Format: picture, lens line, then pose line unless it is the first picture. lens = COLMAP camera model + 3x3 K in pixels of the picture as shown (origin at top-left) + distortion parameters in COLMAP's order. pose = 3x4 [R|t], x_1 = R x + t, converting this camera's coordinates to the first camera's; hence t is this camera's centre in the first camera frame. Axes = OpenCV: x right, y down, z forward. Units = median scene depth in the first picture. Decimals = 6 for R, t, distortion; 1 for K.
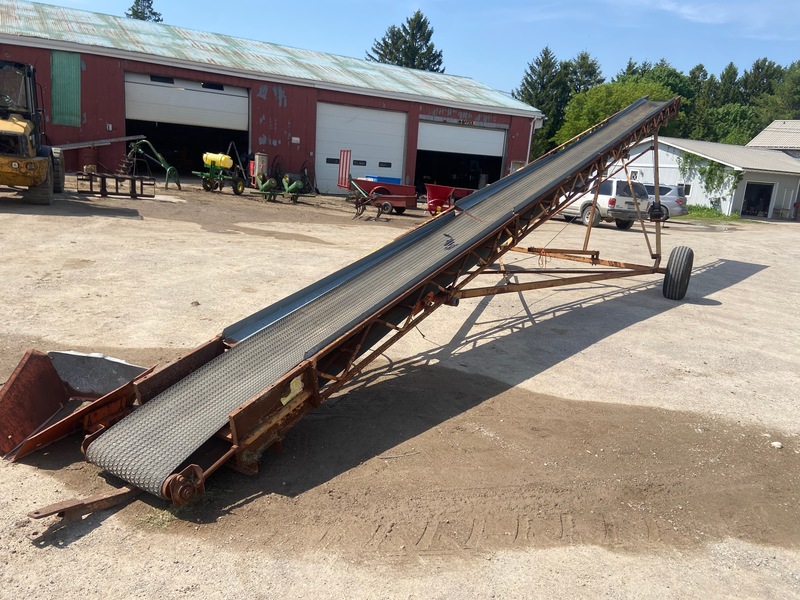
lens RADIAL K [[585.1, 0, 408.4], [0, 585.1, 297.2], [0, 0, 1]] dist [0.101775, -0.141138]
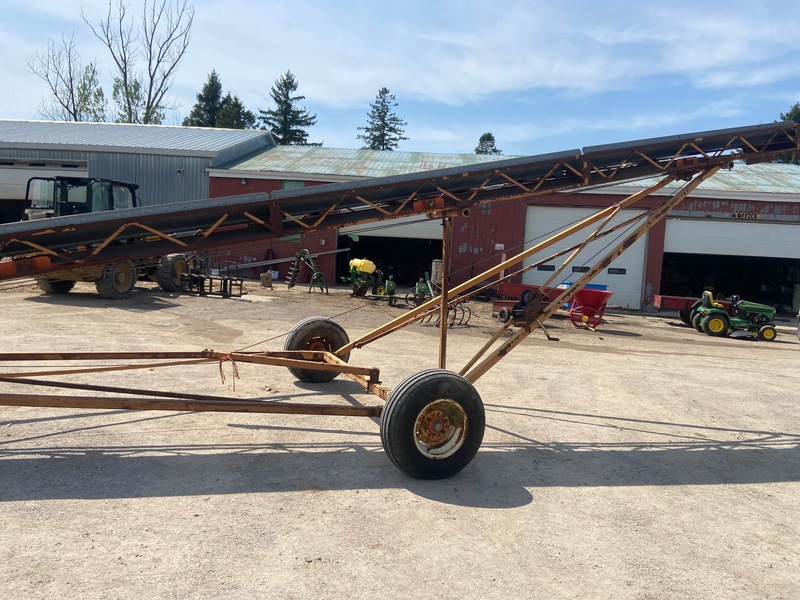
lens RADIAL K [[593.2, 0, 398.5], [0, 593.2, 290.4], [0, 0, 1]] dist [0.098284, -0.143898]
pose [[0.810908, -0.001508, -0.585172, 0.181027], [-0.122548, 0.977385, -0.172340, -0.015016], [0.572198, 0.211464, 0.792384, 0.147045]]
